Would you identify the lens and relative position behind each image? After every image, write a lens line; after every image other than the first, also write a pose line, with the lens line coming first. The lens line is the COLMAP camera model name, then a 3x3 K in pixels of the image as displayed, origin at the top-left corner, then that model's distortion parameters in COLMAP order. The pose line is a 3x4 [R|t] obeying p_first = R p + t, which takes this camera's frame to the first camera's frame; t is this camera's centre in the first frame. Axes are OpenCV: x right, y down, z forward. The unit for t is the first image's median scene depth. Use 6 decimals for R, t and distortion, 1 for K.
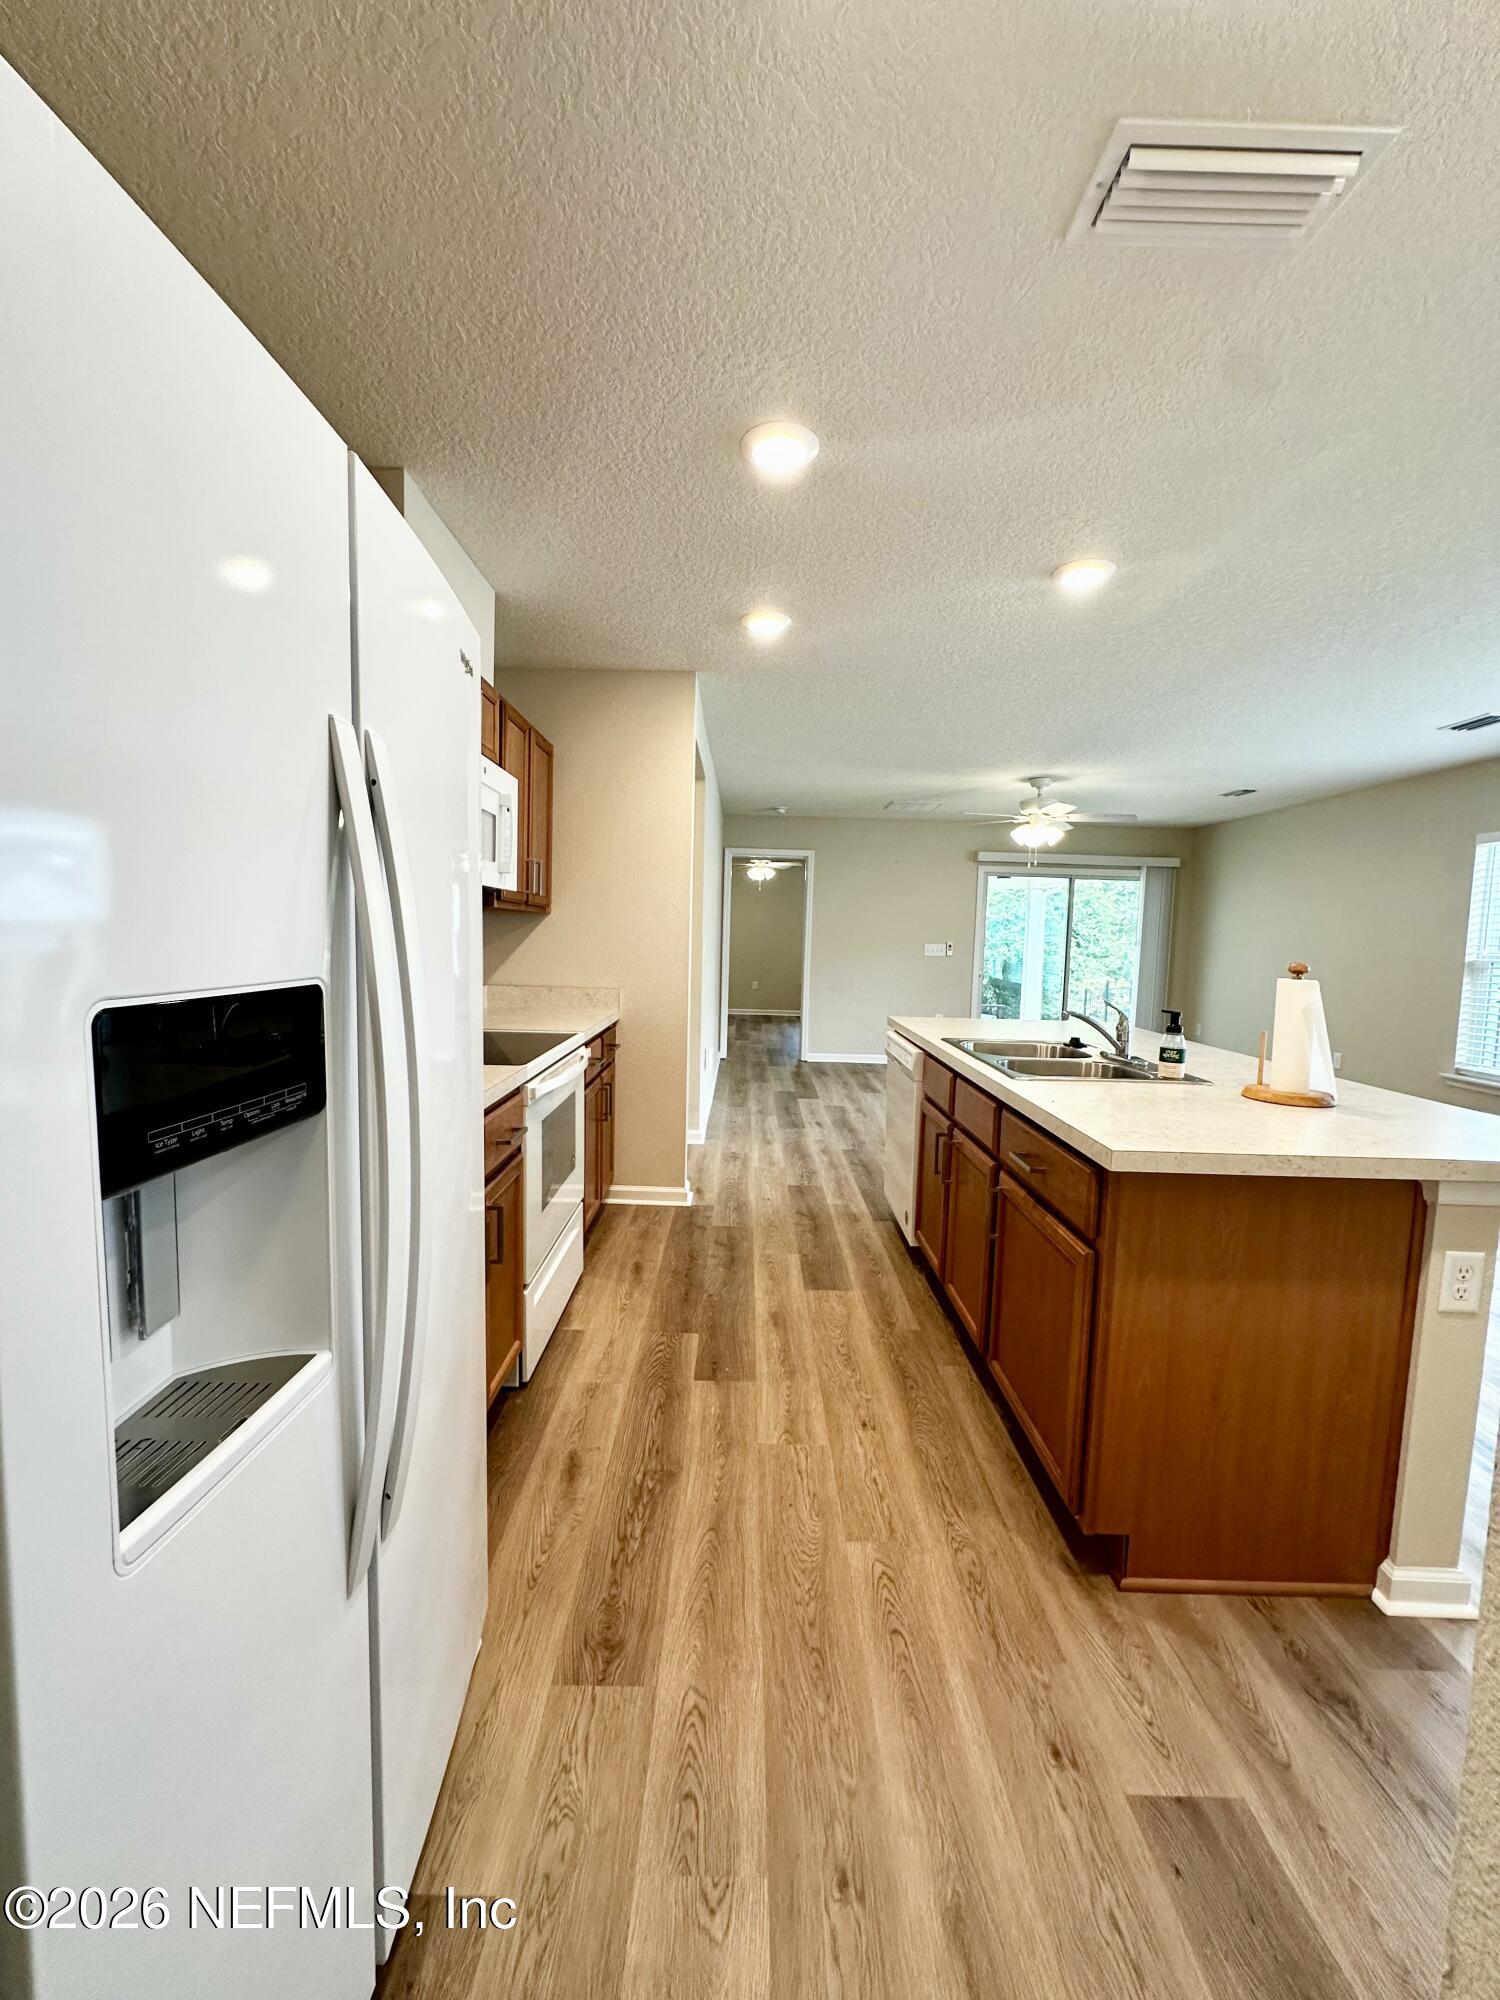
lens RADIAL K [[800.4, 0, 742.2], [0, 800.4, 998.2], [0, 0, 1]] dist [-0.004424, 0.000627]
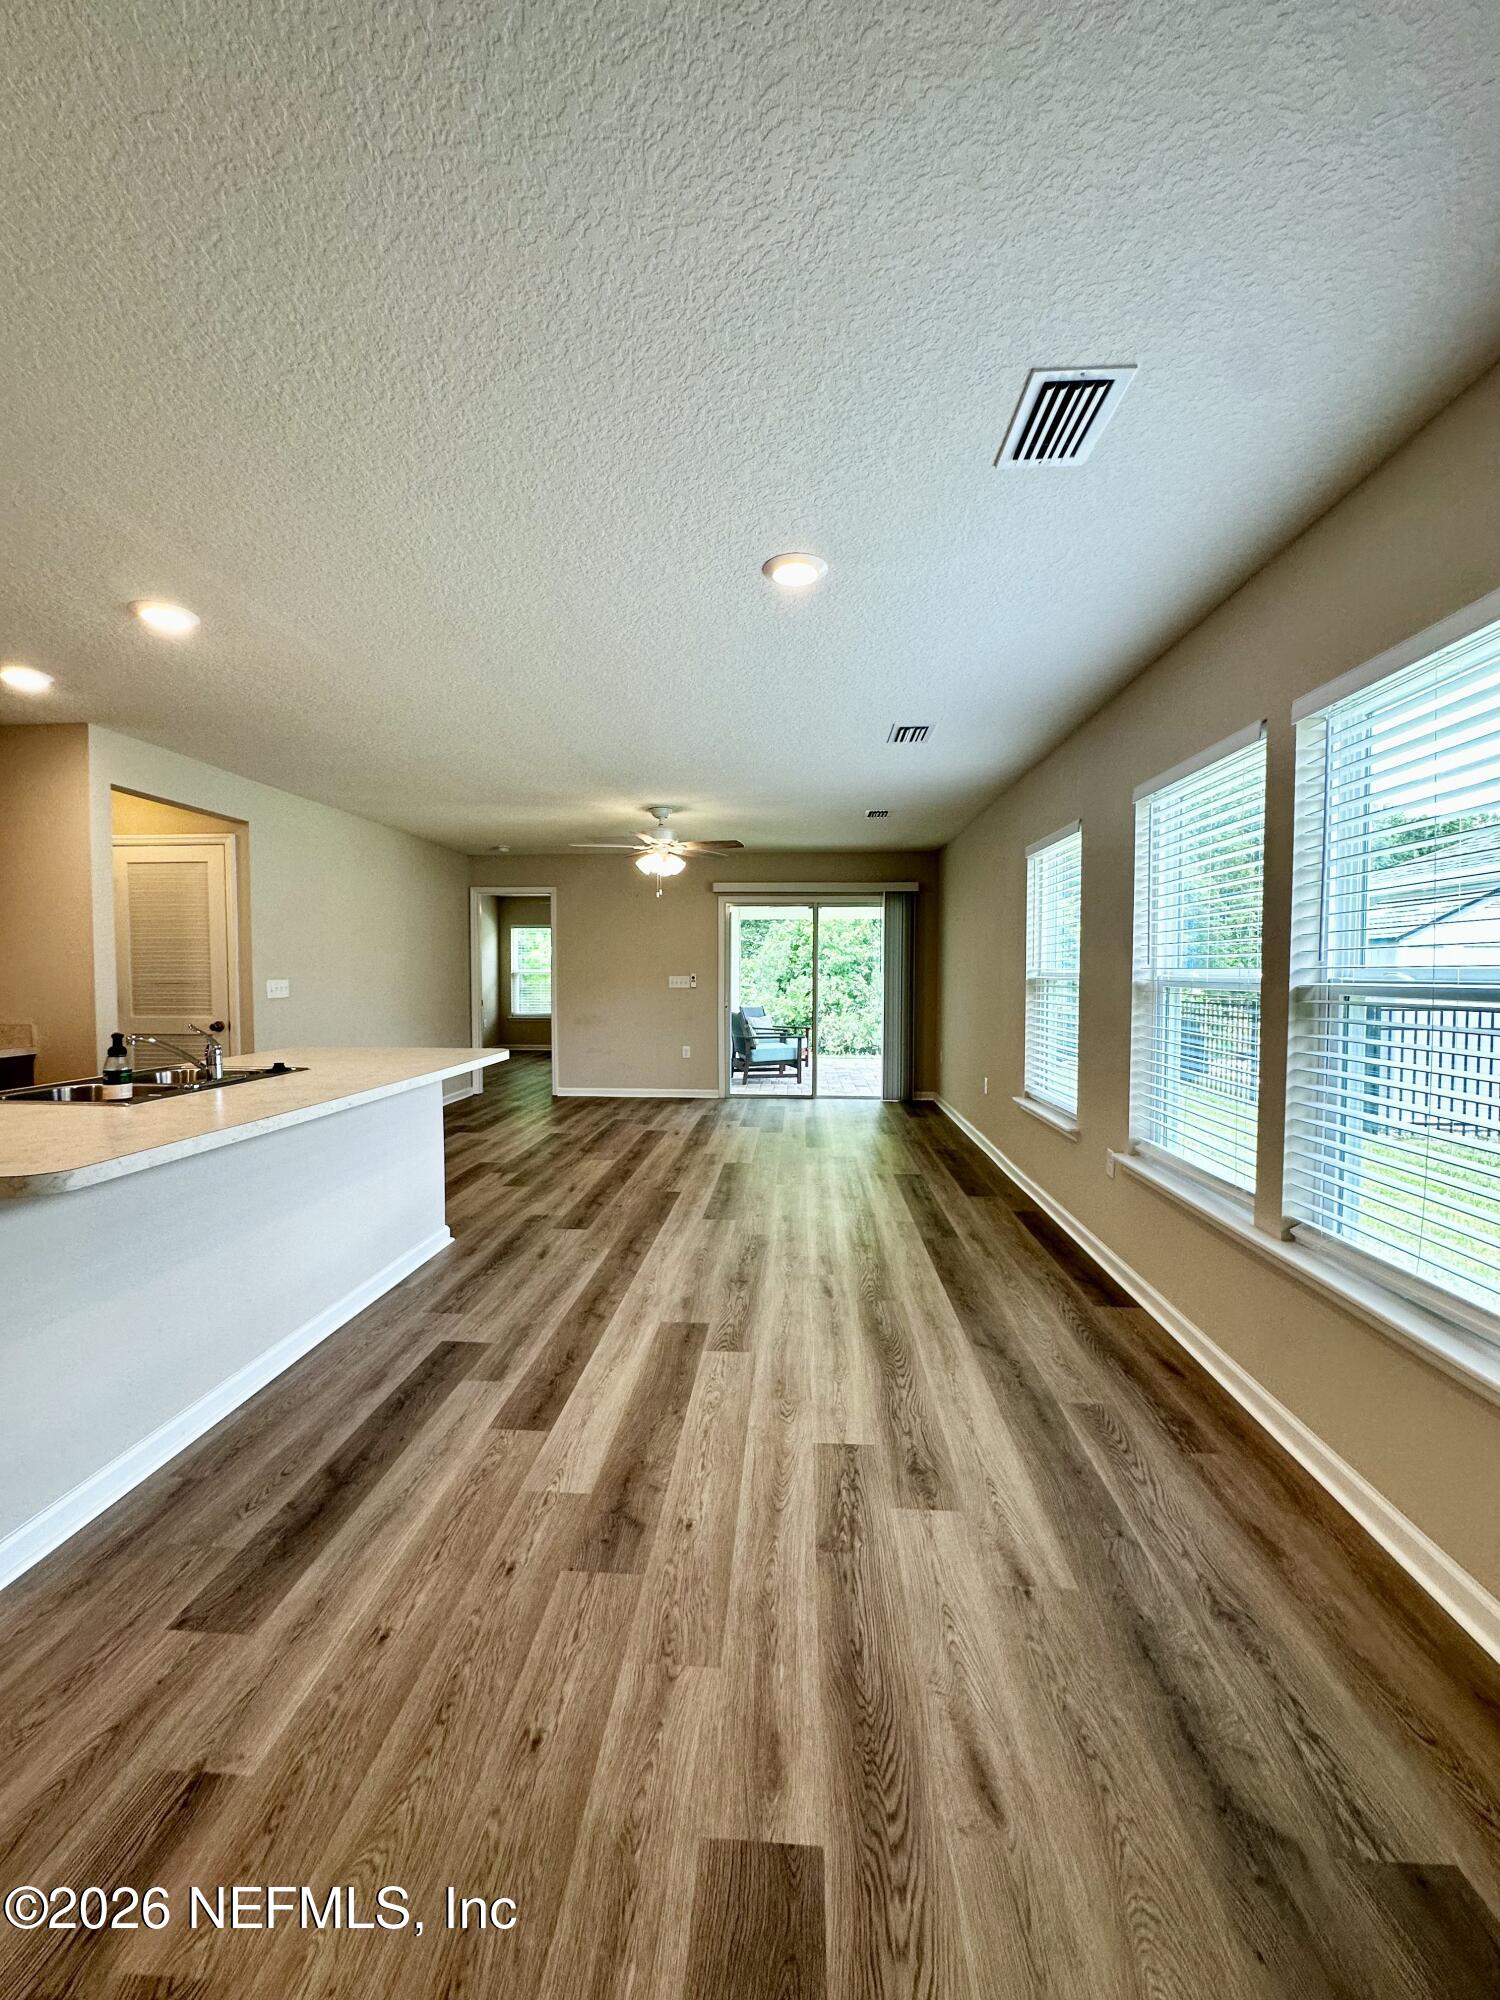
lens RADIAL K [[800.4, 0, 742.2], [0, 800.4, 998.2], [0, 0, 1]] dist [-0.004424, 0.000627]
pose [[0.997313, -0.023783, -0.069291, 1.184109], [0.020433, 0.998606, -0.048662, 0.030117], [0.070352, 0.047116, 0.996409, 0.037181]]
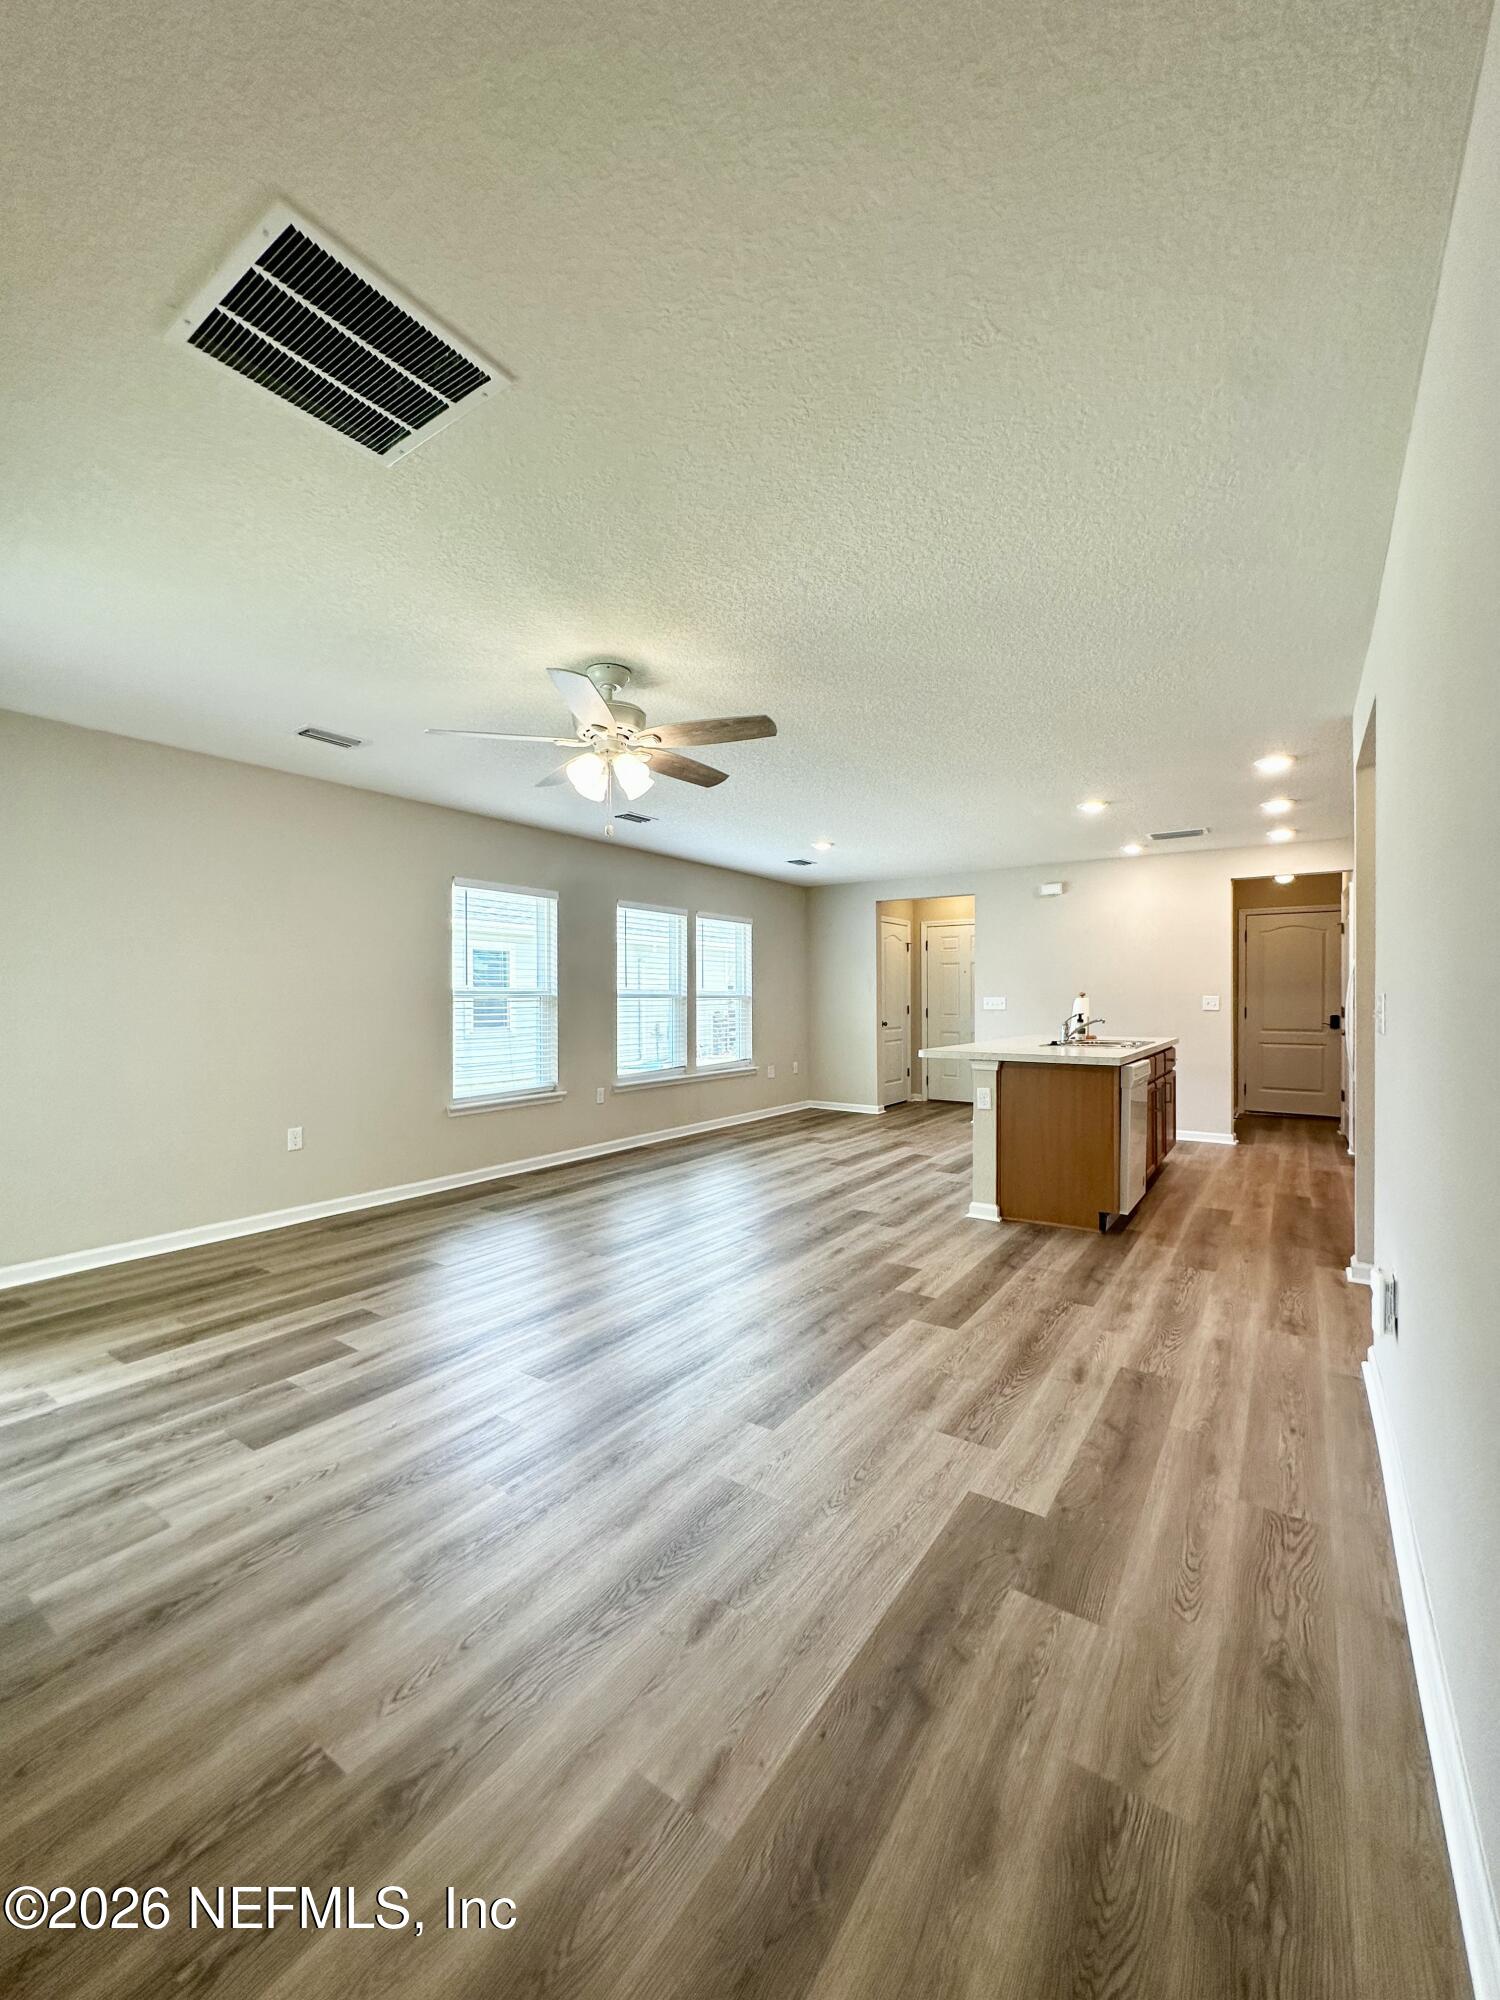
lens RADIAL K [[798.1, 0, 745.4], [0, 798.1, 999.0], [0, 0, 1]] dist [-0.008707, 0.002684]
pose [[-0.824419, -0.025749, 0.565395, -0.002965], [0.026134, 0.996167, 0.083473, -0.224111], [-0.565377, 0.083593, -0.820586, 3.072369]]
